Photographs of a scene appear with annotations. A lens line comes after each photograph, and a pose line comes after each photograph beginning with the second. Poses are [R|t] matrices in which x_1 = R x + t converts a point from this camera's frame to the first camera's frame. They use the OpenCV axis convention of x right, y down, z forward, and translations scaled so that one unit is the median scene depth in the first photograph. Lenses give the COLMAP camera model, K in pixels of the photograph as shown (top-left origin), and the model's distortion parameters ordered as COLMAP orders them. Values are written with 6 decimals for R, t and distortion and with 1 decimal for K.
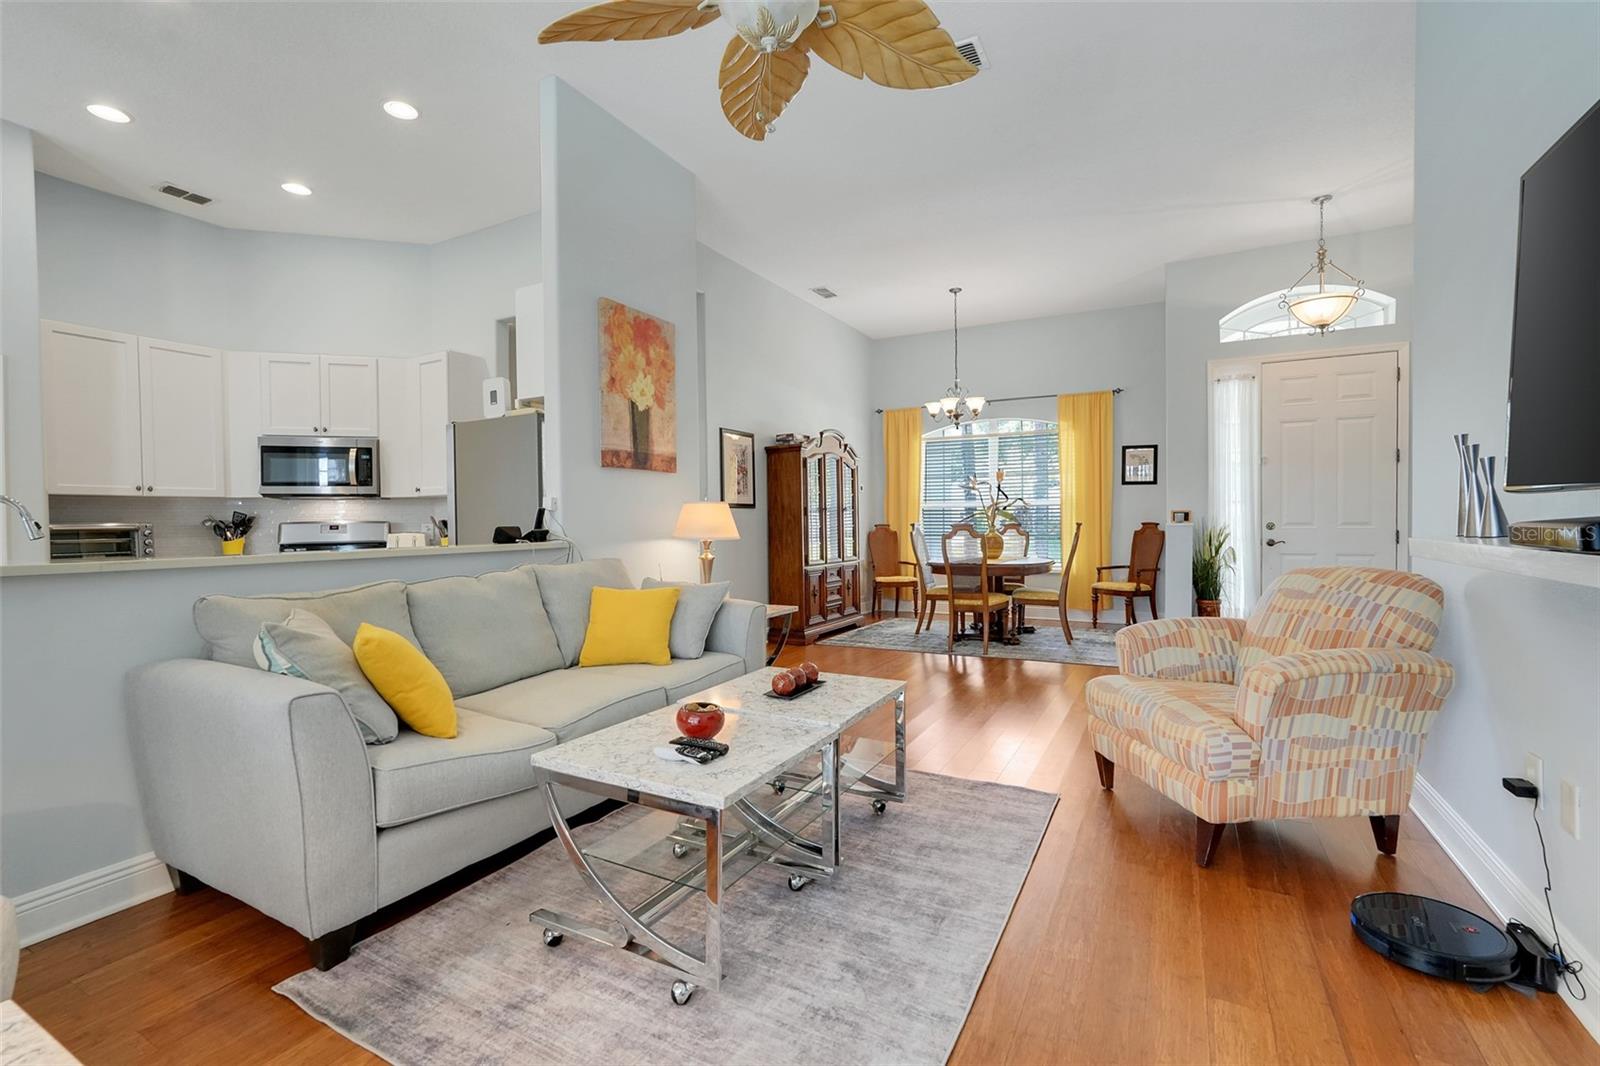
lens RADIAL K [[704.6, 0, 804.6], [0, 704.6, 534.5], [0, 0, 1]] dist [-0.008709, 0.001058]
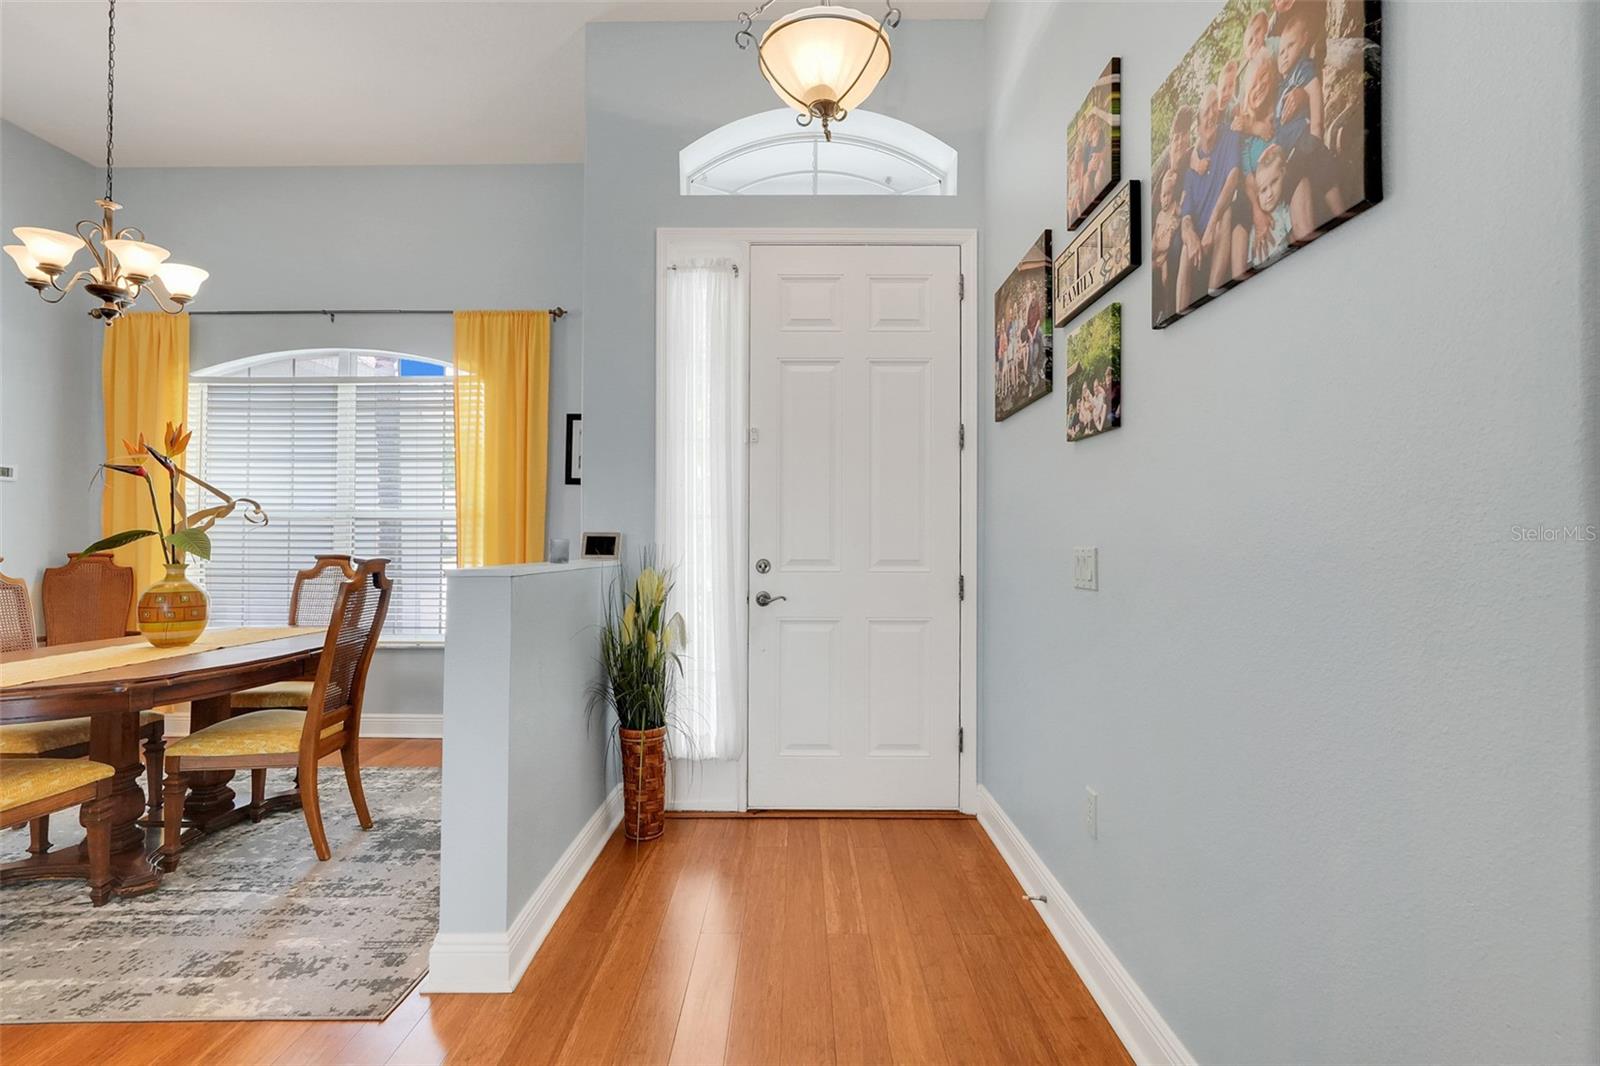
lens RADIAL K [[704.6, 0, 801.6], [0, 704.6, 533.8], [0, 0, 1]] dist [-0.008709, 0.001058]
pose [[0.881998, 0.015439, 0.471000, 0.494943], [-0.001959, 0.999575, -0.029095, -0.022400], [-0.471249, 0.024739, 0.881653, 0.596030]]
